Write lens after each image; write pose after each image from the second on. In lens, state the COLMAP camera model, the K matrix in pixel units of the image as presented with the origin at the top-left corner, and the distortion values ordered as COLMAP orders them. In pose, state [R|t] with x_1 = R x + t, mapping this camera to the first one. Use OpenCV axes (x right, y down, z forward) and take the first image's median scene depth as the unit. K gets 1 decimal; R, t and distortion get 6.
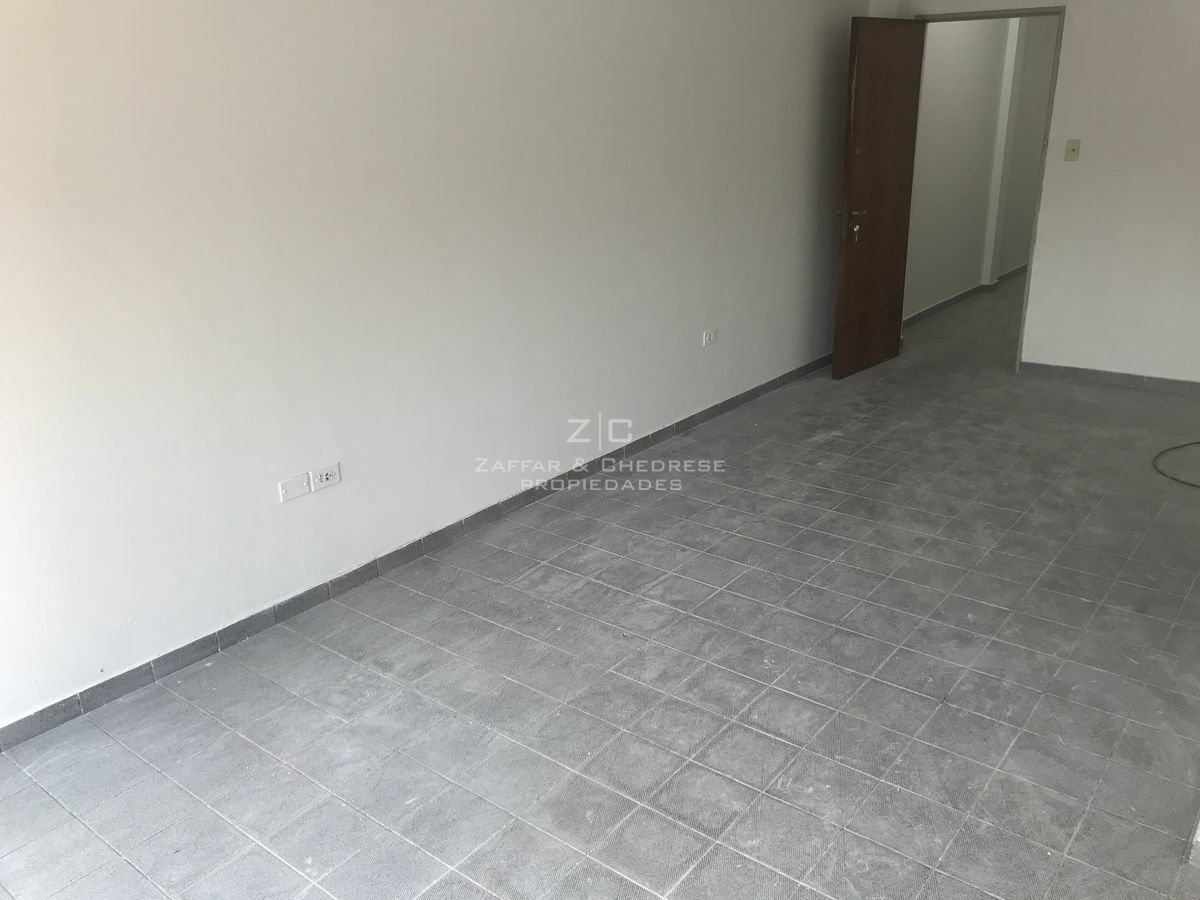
lens RADIAL K [[978.9, 0, 600.0], [0, 978.9, 450.0], [0, 0, 1]] dist [0.005213, -0.004876]
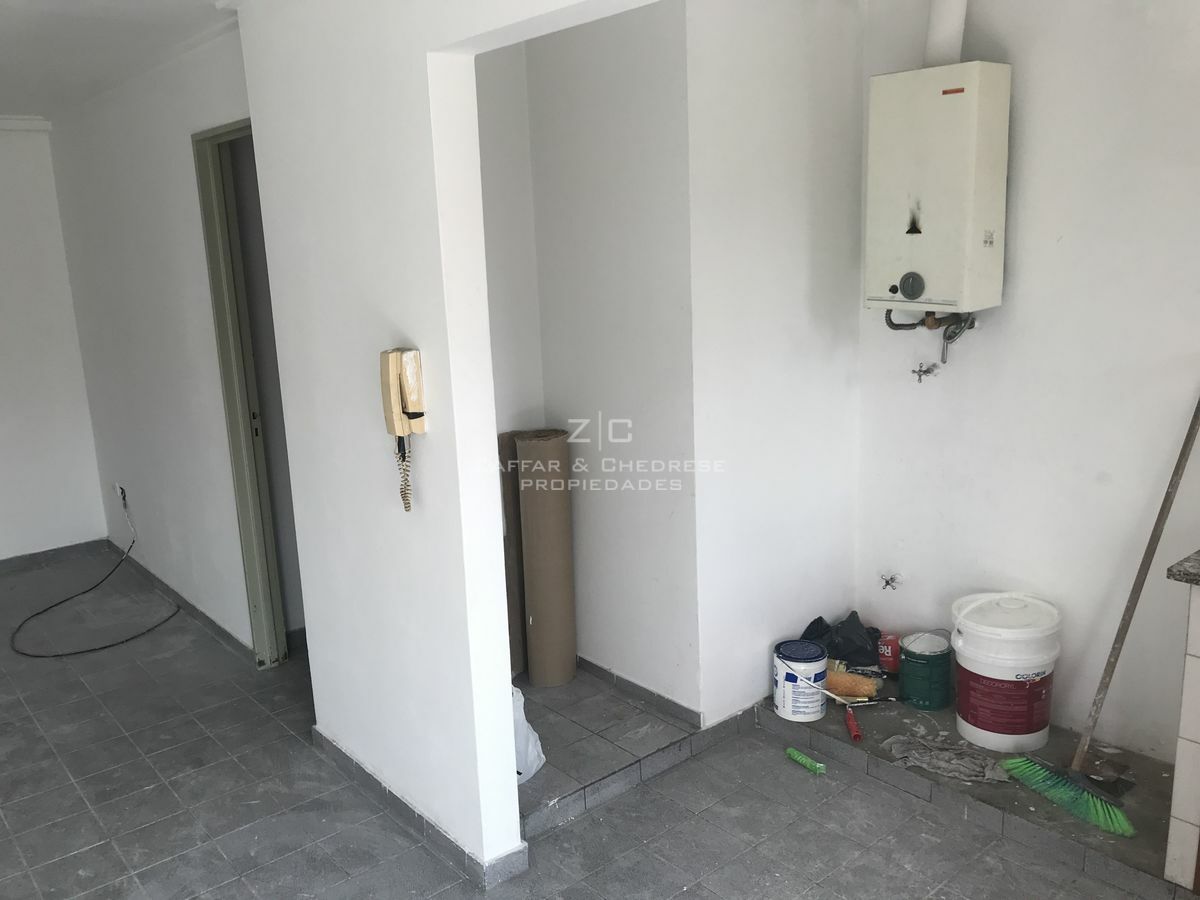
lens RADIAL K [[978.9, 0, 600.0], [0, 978.9, 450.0], [0, 0, 1]] dist [0.005213, -0.004876]
pose [[0.203060, -0.194656, 0.959623, -0.277772], [0.360569, 0.926039, 0.111546, -0.103587], [-0.910361, 0.323359, 0.258229, 0.277832]]
